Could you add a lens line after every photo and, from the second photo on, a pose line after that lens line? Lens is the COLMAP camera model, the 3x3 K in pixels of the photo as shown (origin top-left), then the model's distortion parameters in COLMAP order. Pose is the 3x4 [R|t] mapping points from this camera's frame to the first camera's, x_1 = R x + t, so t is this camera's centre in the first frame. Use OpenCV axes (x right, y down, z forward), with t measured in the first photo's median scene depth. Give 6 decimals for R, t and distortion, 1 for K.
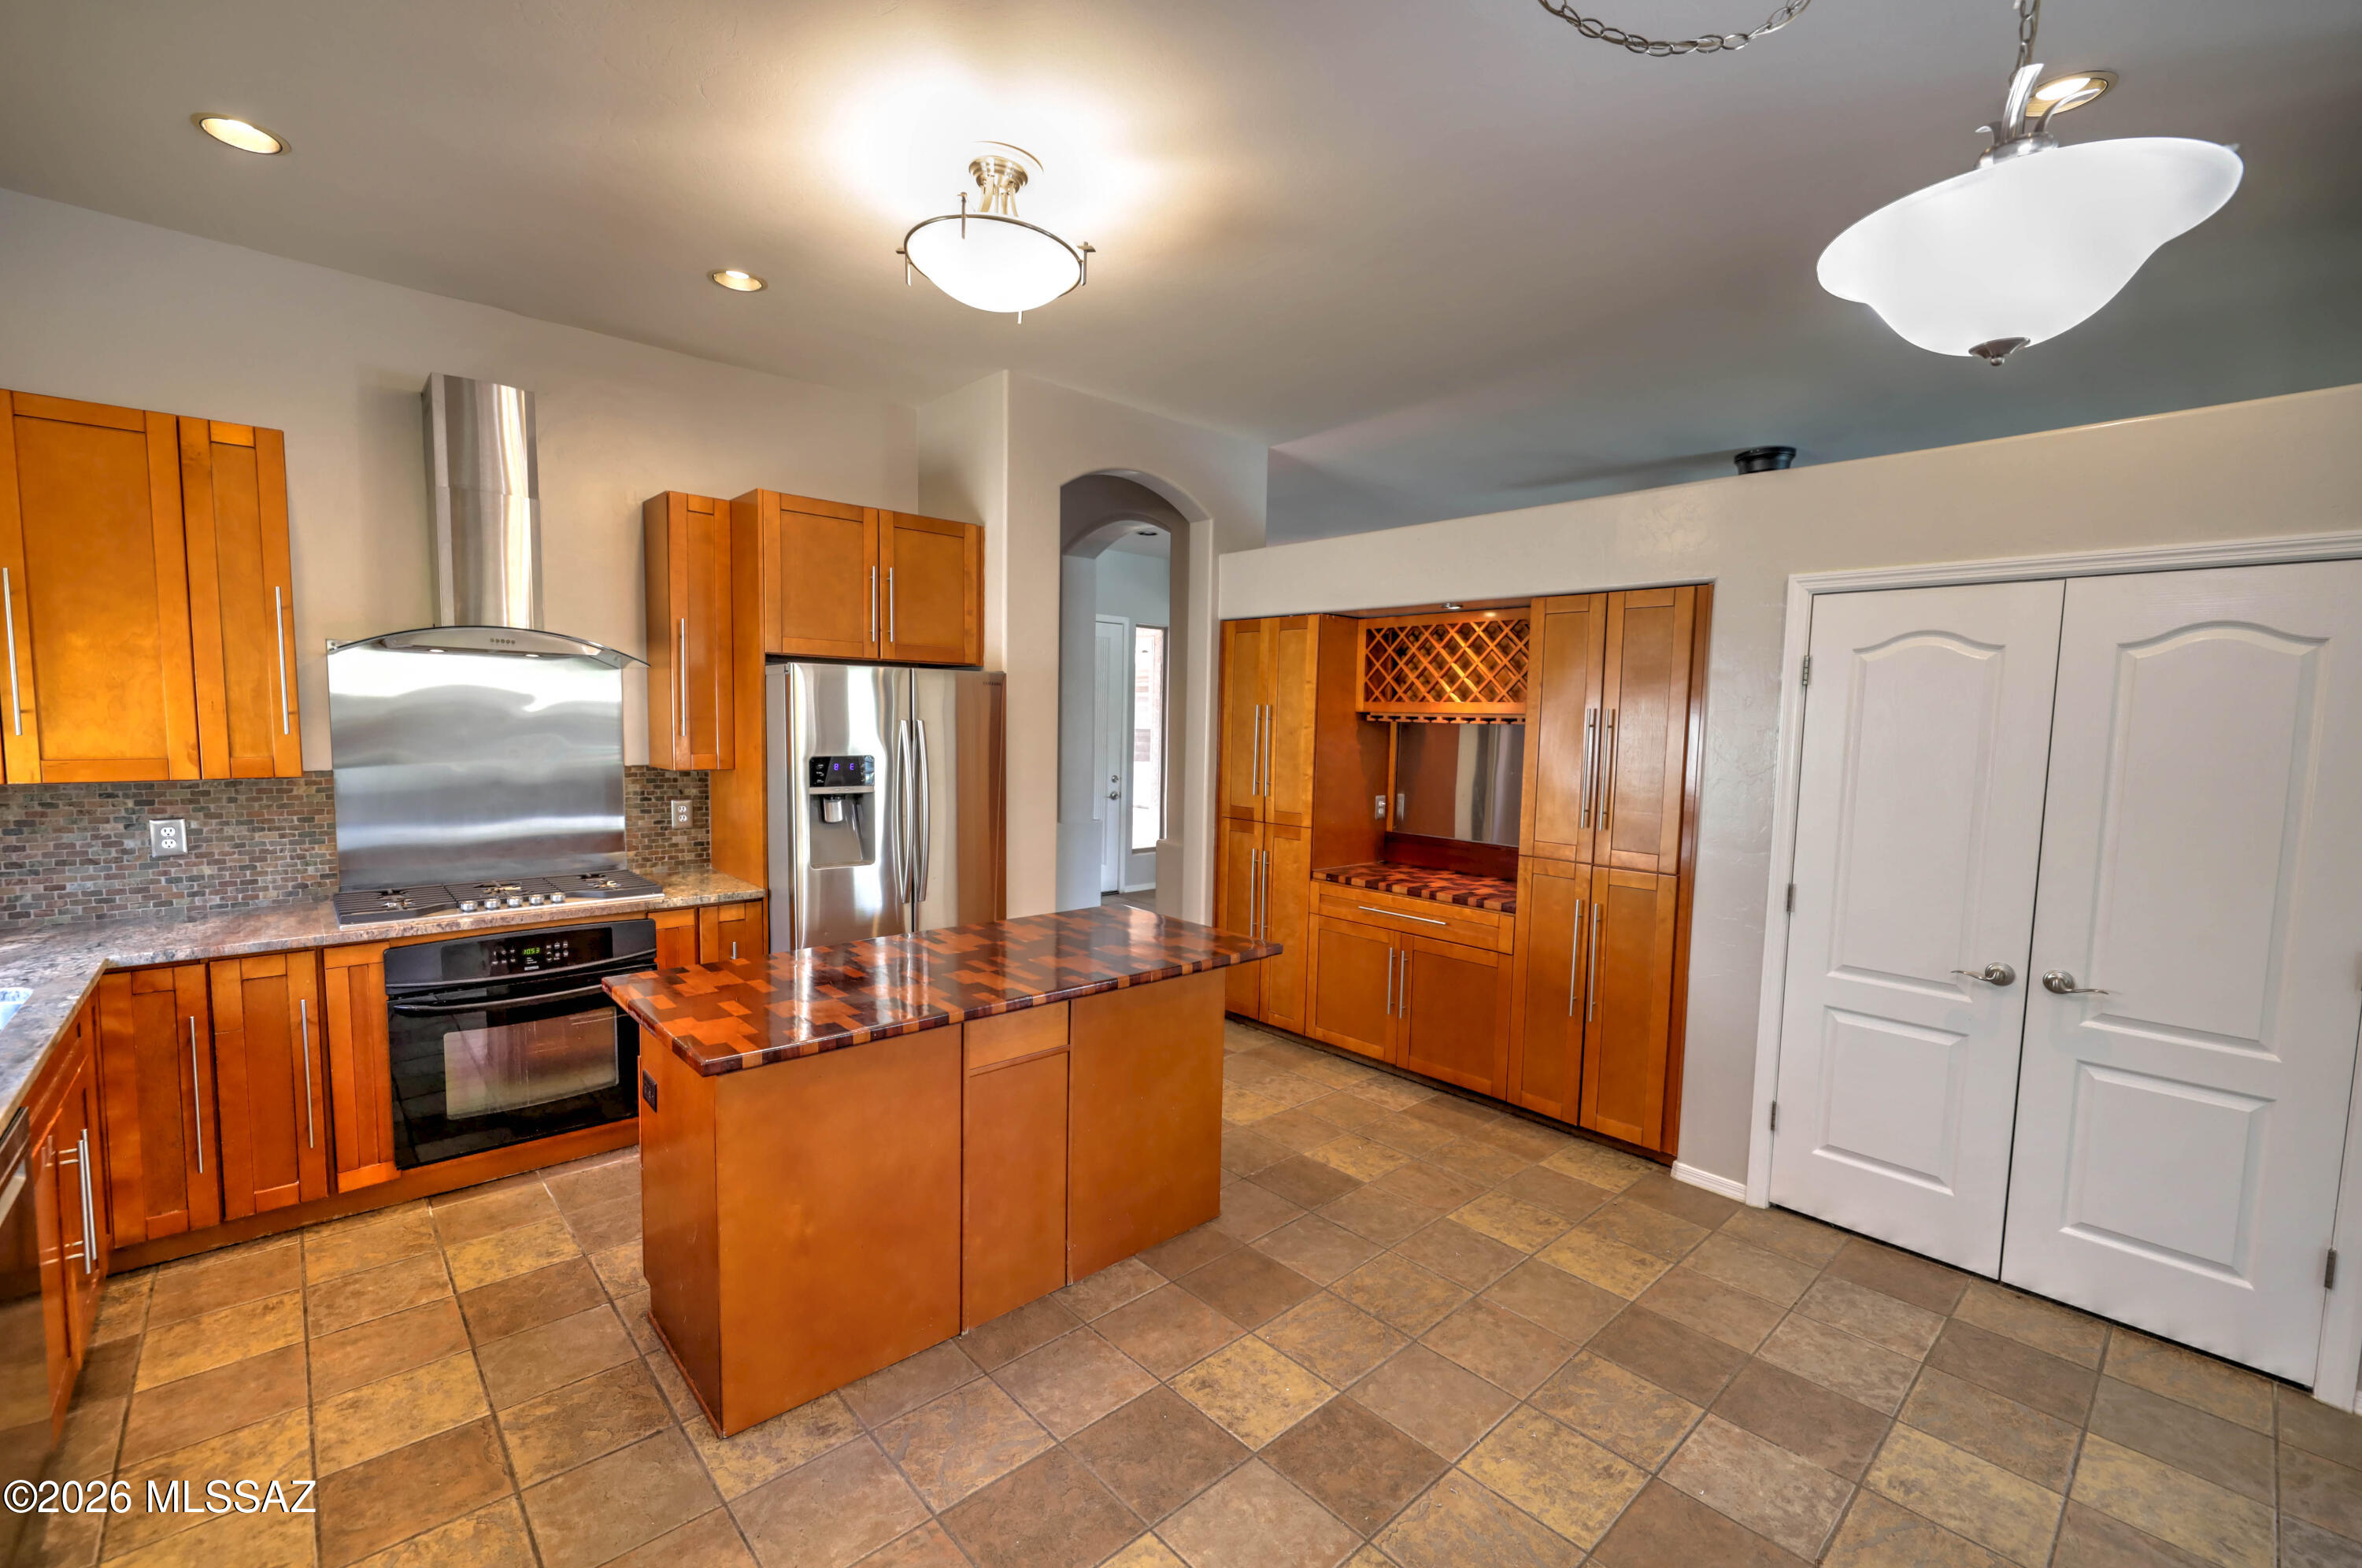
lens RADIAL K [[992.7, 0, 1177.8], [0, 992.7, 802.7], [0, 0, 1]] dist [0.002093, 0.000232]
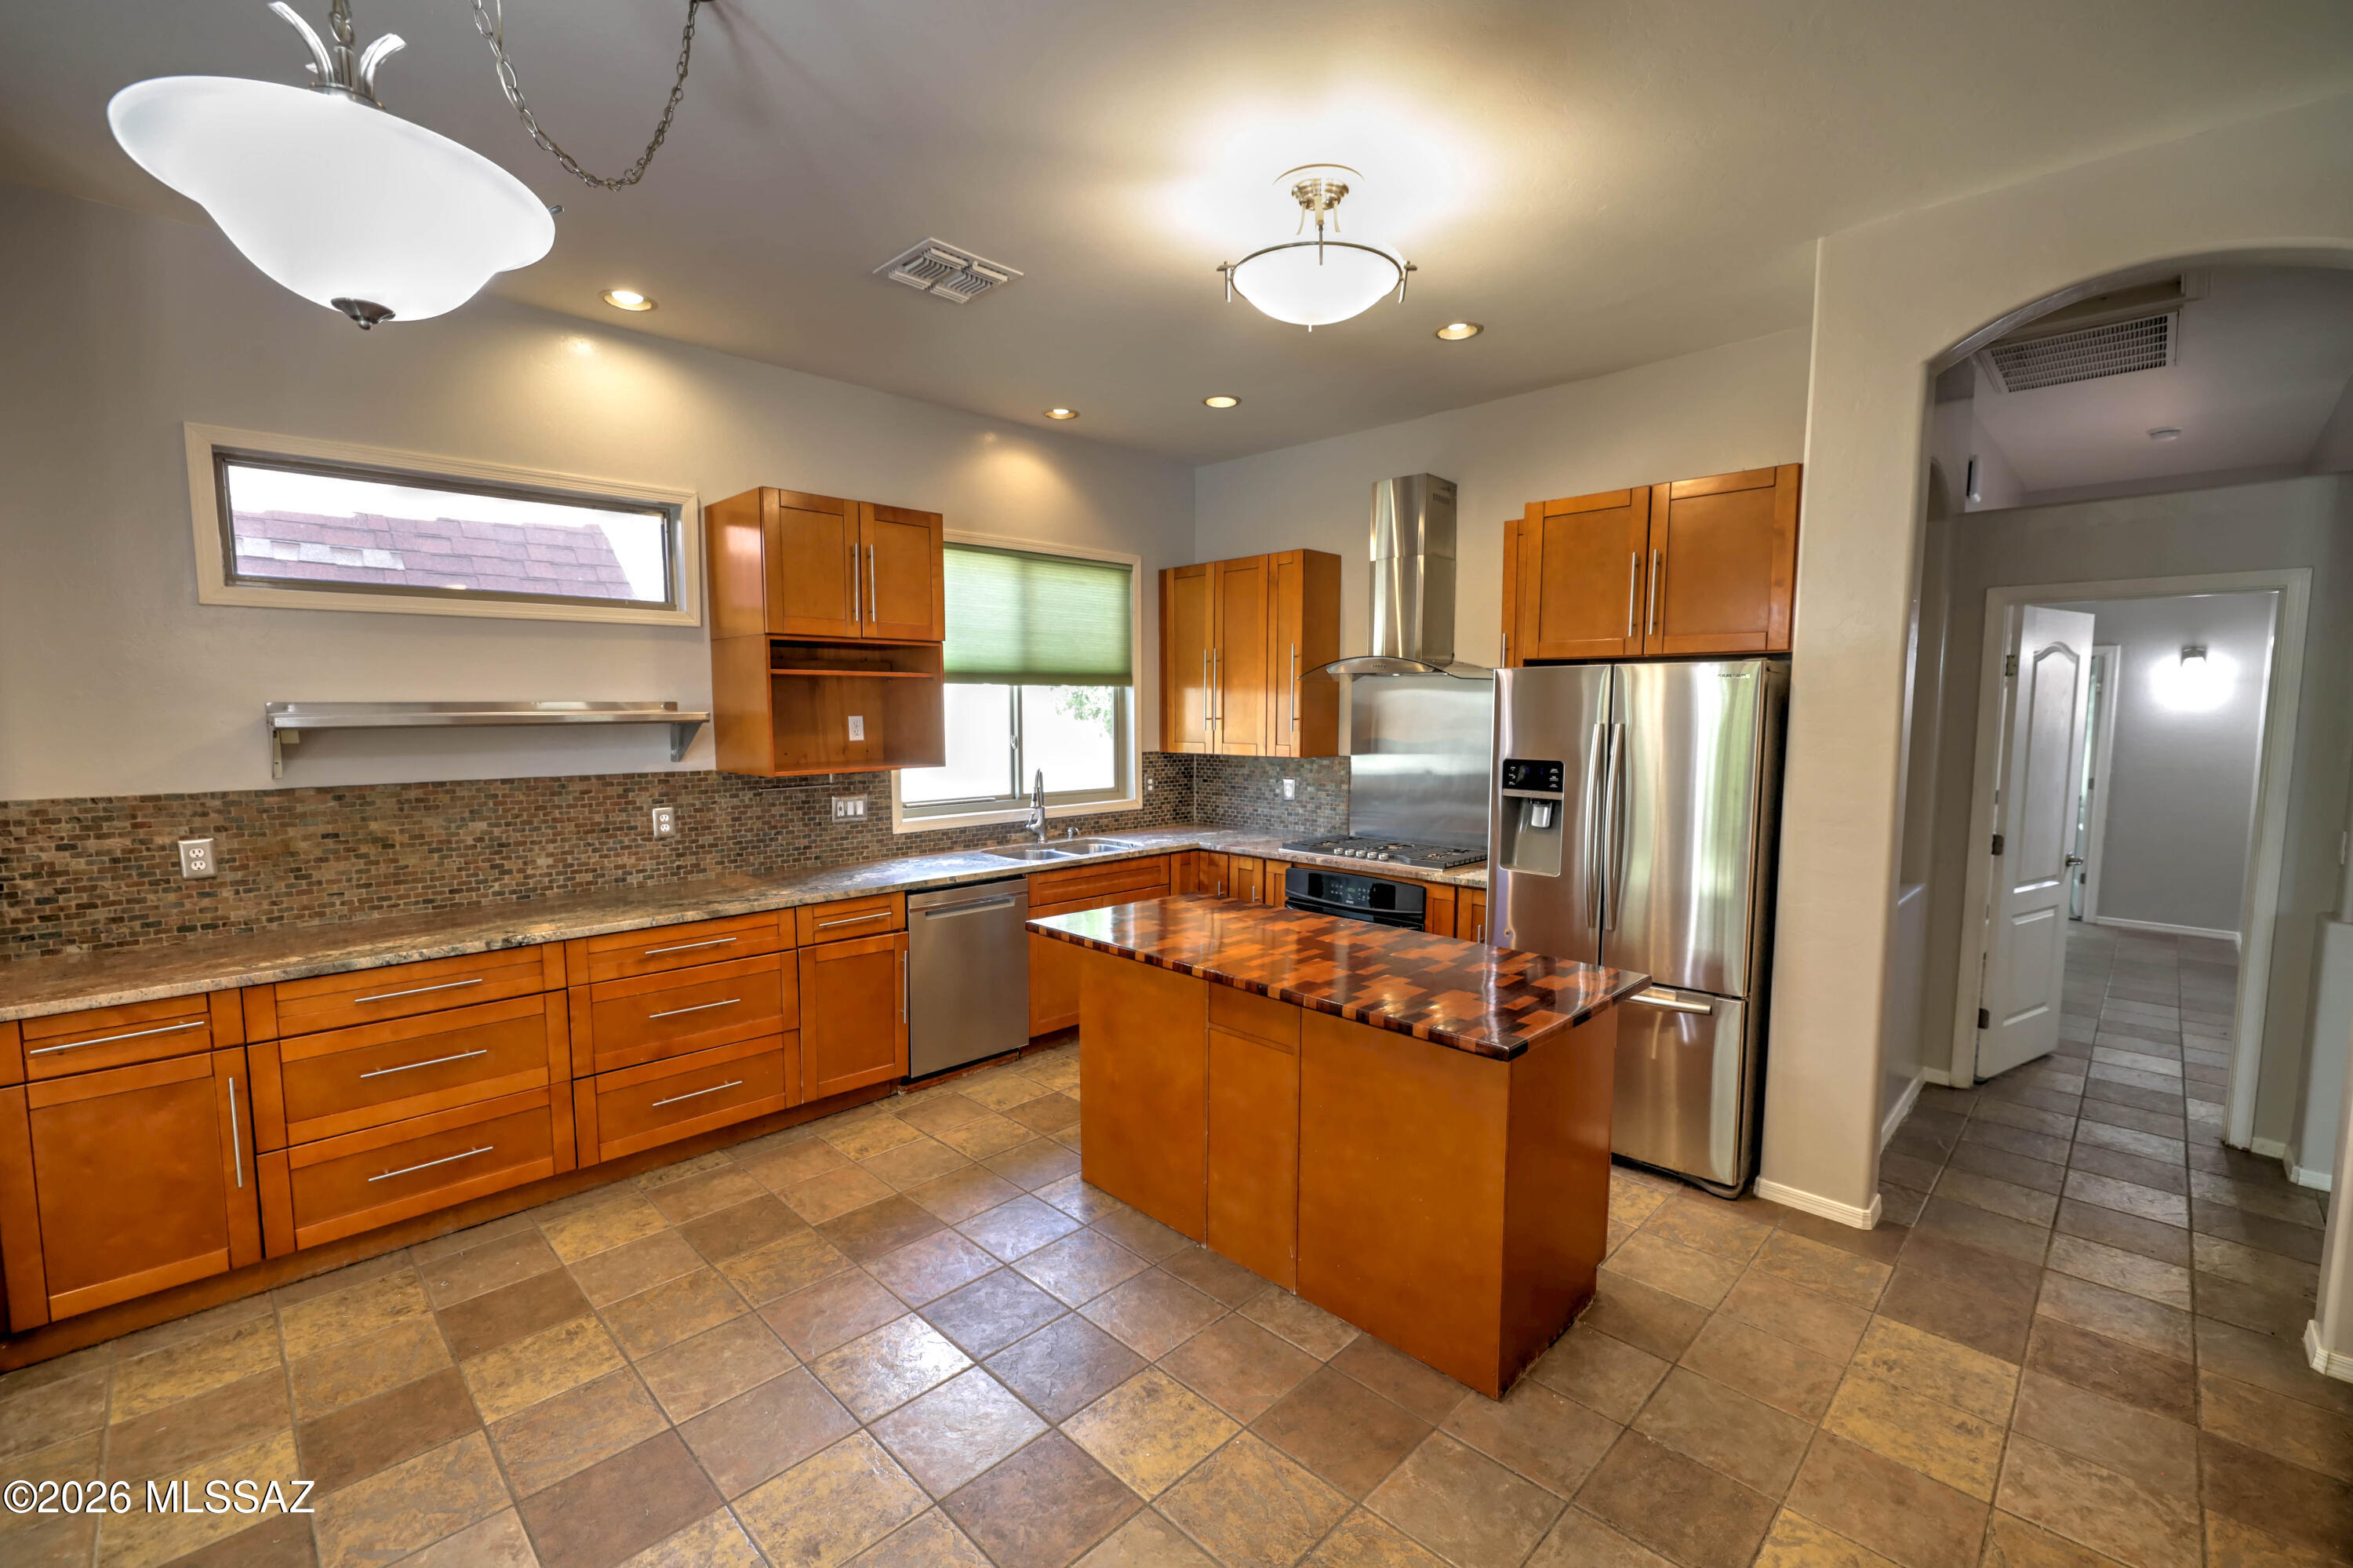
lens RADIAL K [[989.1, 0, 1173.3], [0, 989.1, 802.6], [0, 0, 1]] dist [0.002093, 0.000232]
pose [[0.045730, 0.077562, -0.995938, 0.806636], [-0.087833, 0.993432, 0.073333, -0.058279], [0.995085, 0.084123, 0.052243, 0.772086]]
